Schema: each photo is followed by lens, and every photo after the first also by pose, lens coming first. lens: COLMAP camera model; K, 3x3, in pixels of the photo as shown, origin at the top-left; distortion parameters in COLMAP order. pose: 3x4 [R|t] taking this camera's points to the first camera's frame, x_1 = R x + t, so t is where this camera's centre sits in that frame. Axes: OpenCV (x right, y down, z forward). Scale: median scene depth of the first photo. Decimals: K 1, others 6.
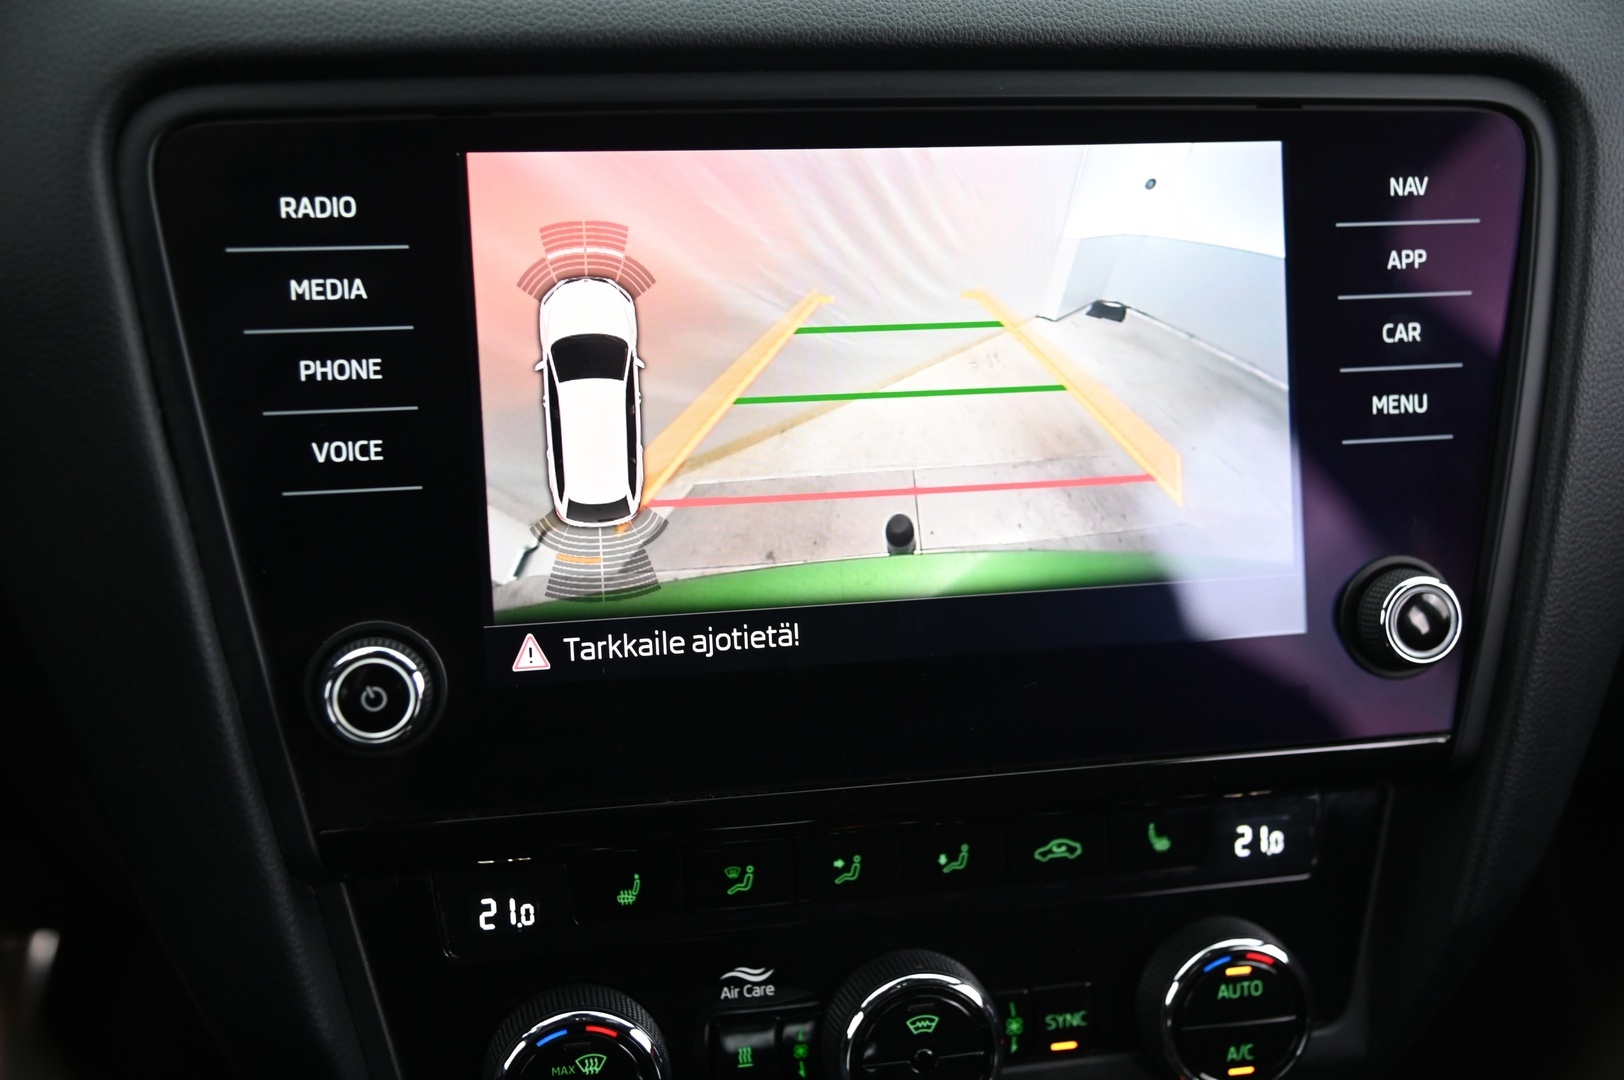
lens RADIAL K [[1749.0, 0, 812.0], [0, 1749.0, 540.0], [0, 0, 1]] dist [0.026211, 0.032794]
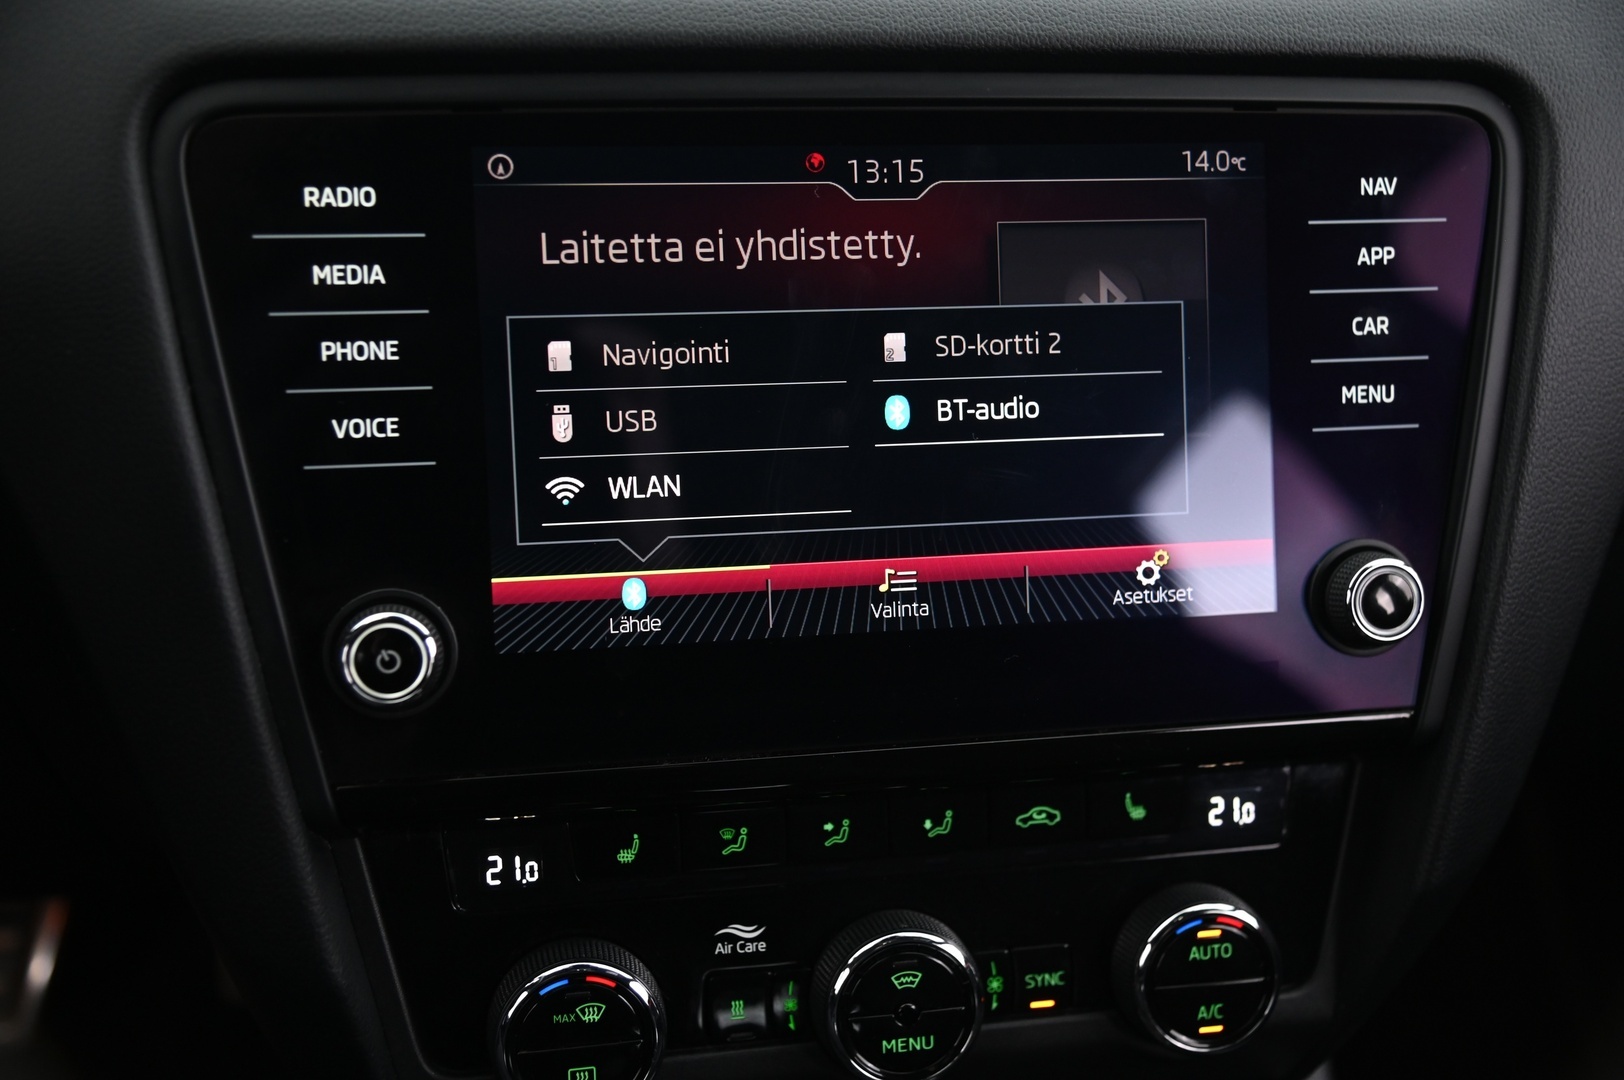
lens RADIAL K [[1749.0, 0, 812.0], [0, 1749.0, 540.0], [0, 0, 1]] dist [0.026211, 0.032794]
pose [[0.999939, 0.009517, -0.005579, 0.009799], [-0.009512, 0.999954, 0.000884, 0.012181], [0.005587, -0.000831, 0.999984, -0.050384]]
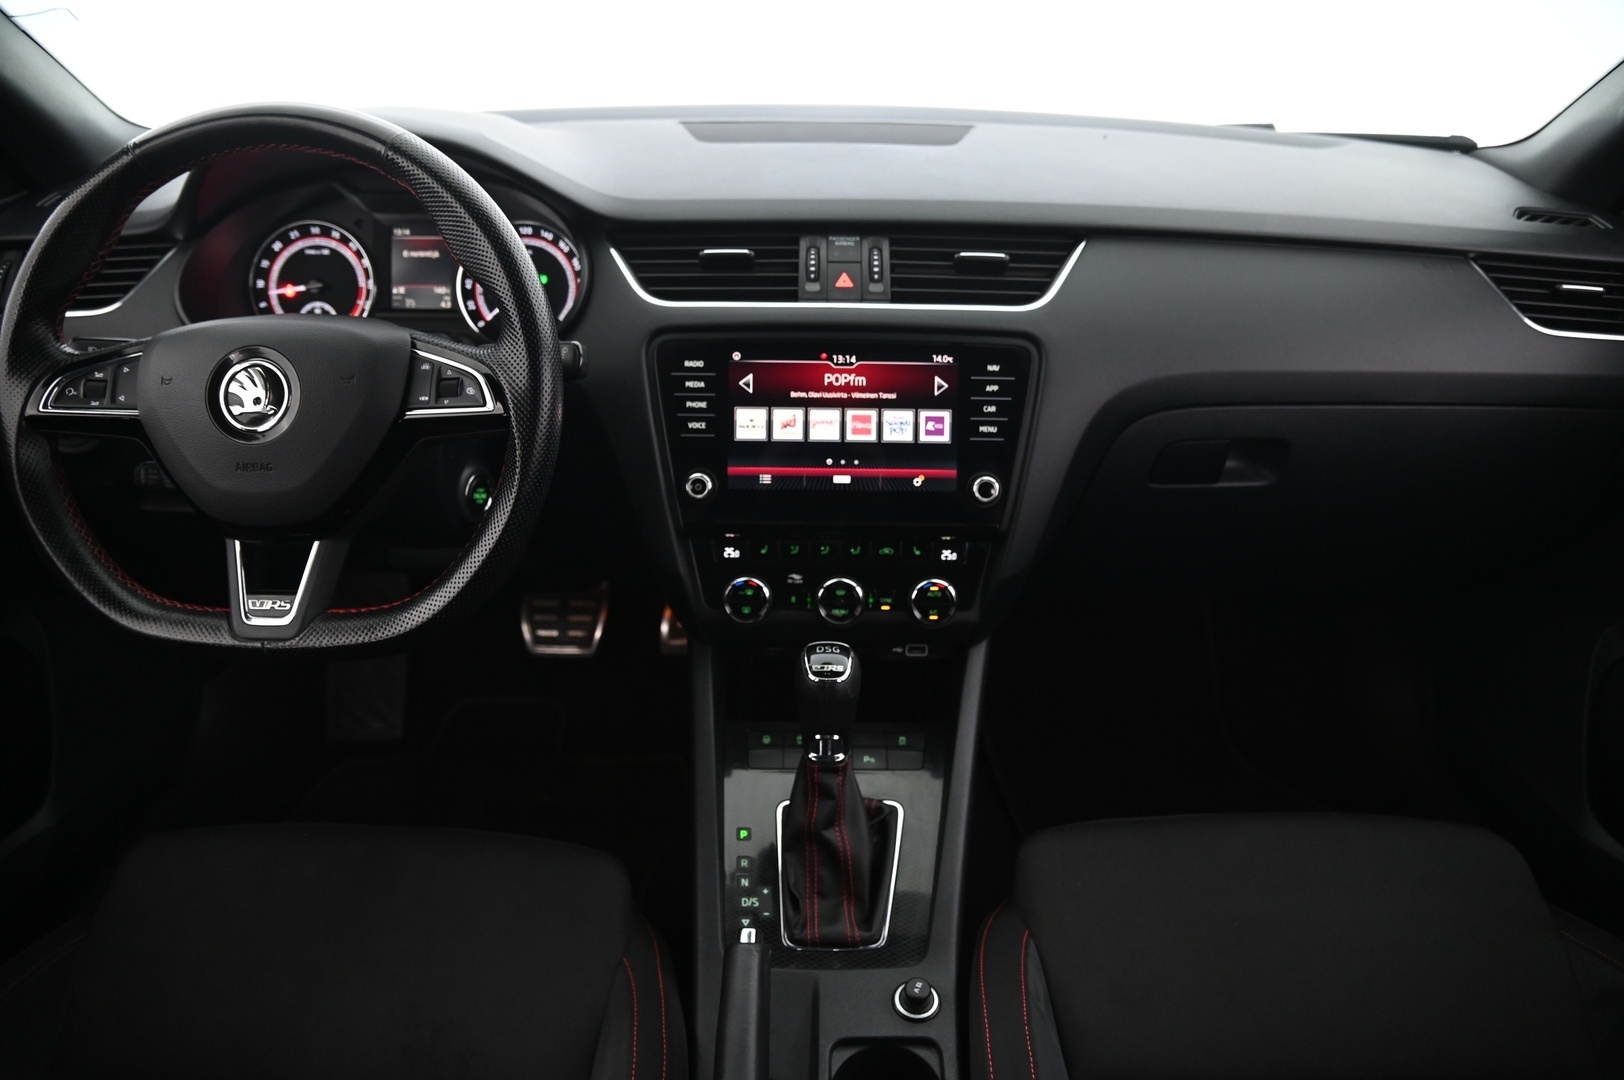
lens RADIAL K [[968.4, 0, 812.0], [0, 968.4, 540.0], [0, 0, 1]] dist [-0.167654, -0.000319]
pose [[0.978490, 0.071064, -0.193669, 0.385094], [-0.068098, 0.997437, 0.021937, 0.127890], [0.194732, -0.008277, 0.980822, -0.972745]]
